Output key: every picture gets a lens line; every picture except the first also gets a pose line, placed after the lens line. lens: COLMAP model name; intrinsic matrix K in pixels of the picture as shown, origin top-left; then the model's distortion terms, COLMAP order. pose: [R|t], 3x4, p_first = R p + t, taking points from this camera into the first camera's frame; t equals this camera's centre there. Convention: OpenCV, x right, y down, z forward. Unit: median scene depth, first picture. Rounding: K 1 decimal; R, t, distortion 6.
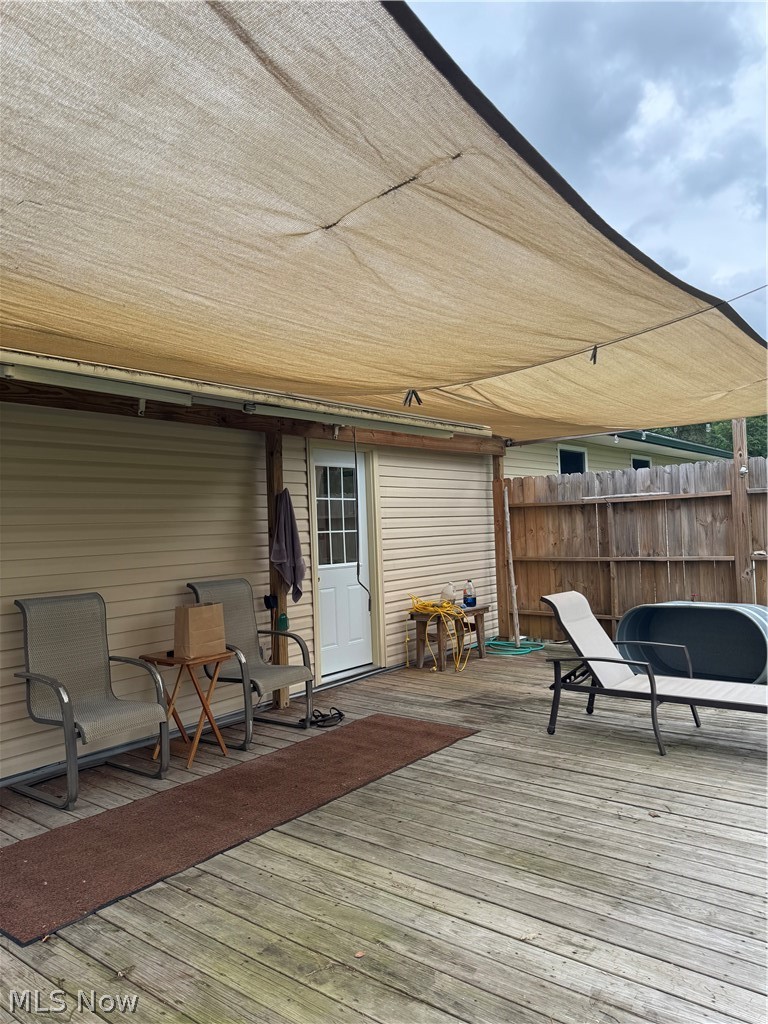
lens RADIAL K [[721.1, 0, 416.3], [0, 721.1, 508.3], [0, 0, 1]] dist [0.001187, -0.005739]
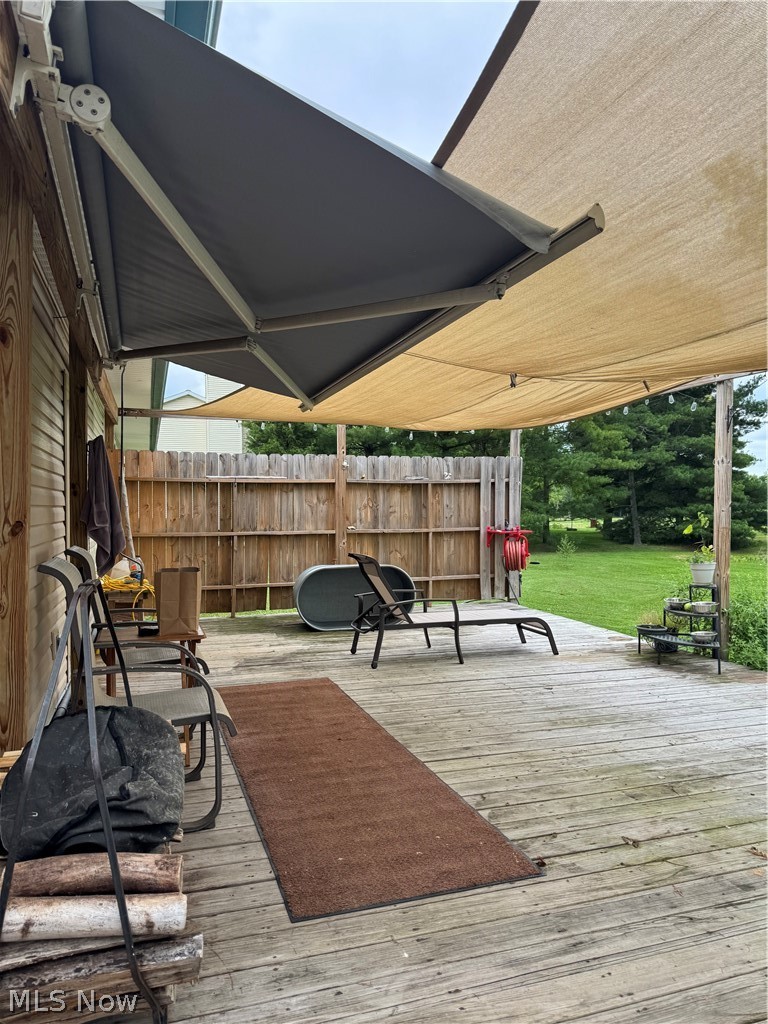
lens RADIAL K [[697.5, 0, 384.0], [0, 697.5, 512.0], [0, 0, 1]] dist [0.128838, -0.182551]
pose [[0.566661, 0.028683, 0.823452, -0.994403], [-0.040345, 0.999161, -0.007040, 0.072624], [-0.822963, -0.029233, 0.567342, 0.411107]]
